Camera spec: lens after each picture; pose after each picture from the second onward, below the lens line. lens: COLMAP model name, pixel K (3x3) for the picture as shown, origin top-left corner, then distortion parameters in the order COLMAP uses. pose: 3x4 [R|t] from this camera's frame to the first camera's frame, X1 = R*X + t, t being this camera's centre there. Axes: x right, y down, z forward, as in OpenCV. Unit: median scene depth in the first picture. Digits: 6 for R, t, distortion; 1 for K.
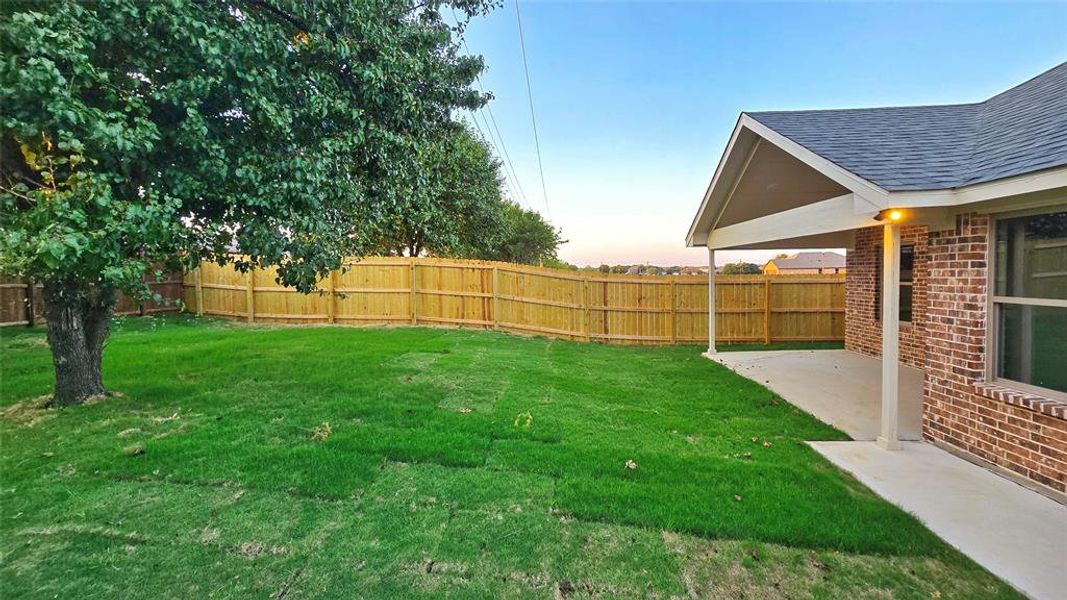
lens RADIAL K [[431.4, 0, 533.5], [0, 431.4, 300.0], [0, 0, 1]] dist [0.001494, 0.000294]
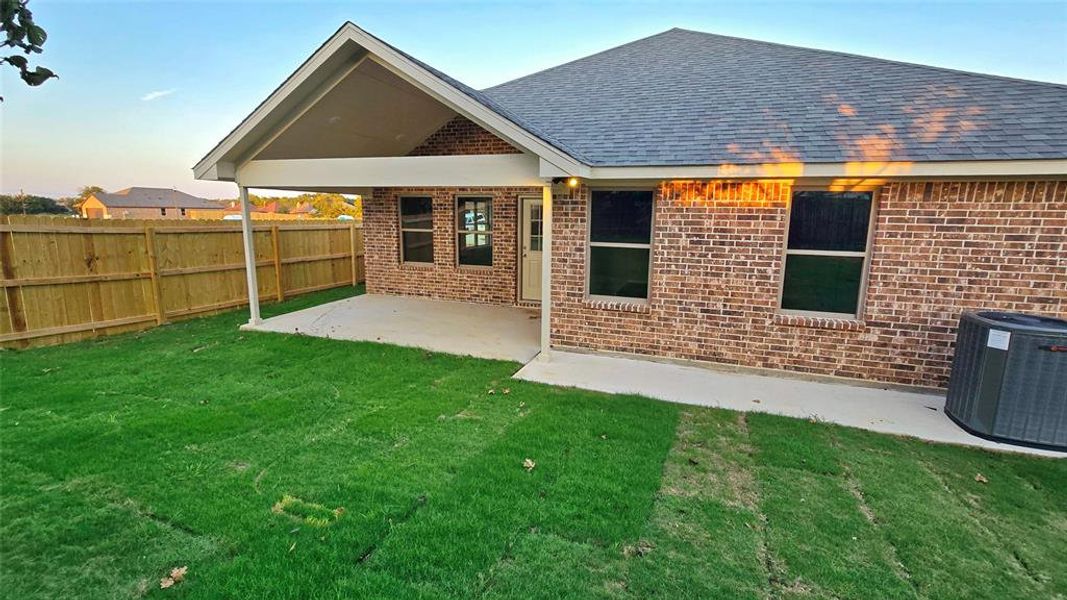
lens RADIAL K [[460.1, 0, 533.5], [0, 460.1, 300.0], [0, 0, 1]] dist [-0.002669, -0.000272]
pose [[0.284645, -0.156735, 0.945733, -0.433386], [0.038485, 0.987617, 0.152093, -0.048457], [-0.957860, -0.006896, 0.287152, 0.577473]]
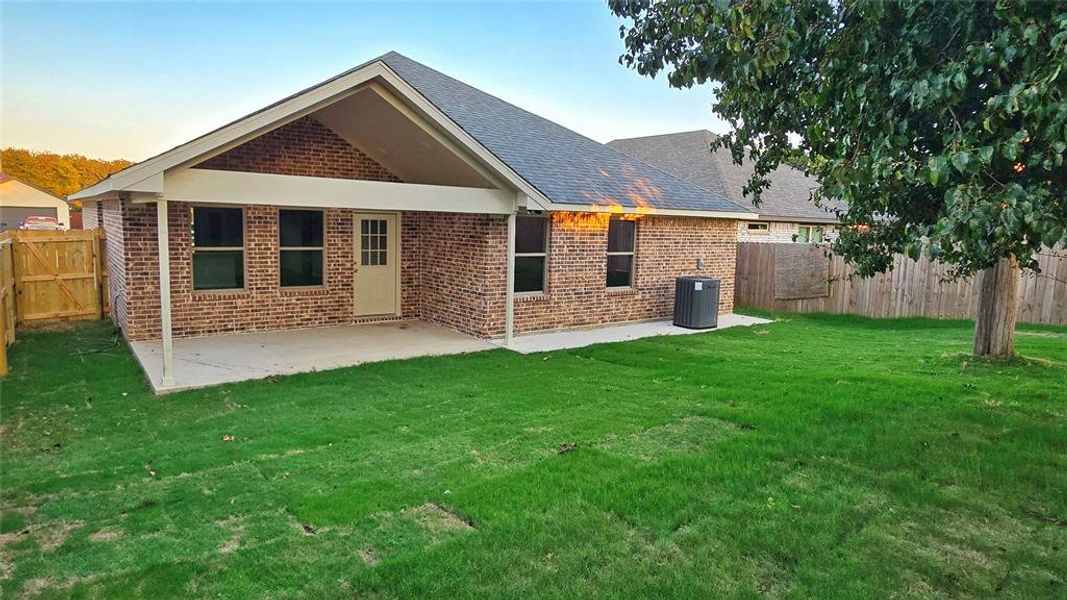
lens RADIAL K [[653.6, 0, 533.5], [0, 653.6, 300.0], [0, 0, 1]] dist [0.003715, 0.000495]
pose [[-0.658125, -0.094094, 0.747006, -1.057782], [0.028000, 0.988415, 0.149171, -0.198190], [-0.752388, 0.119090, -0.647866, 2.346227]]
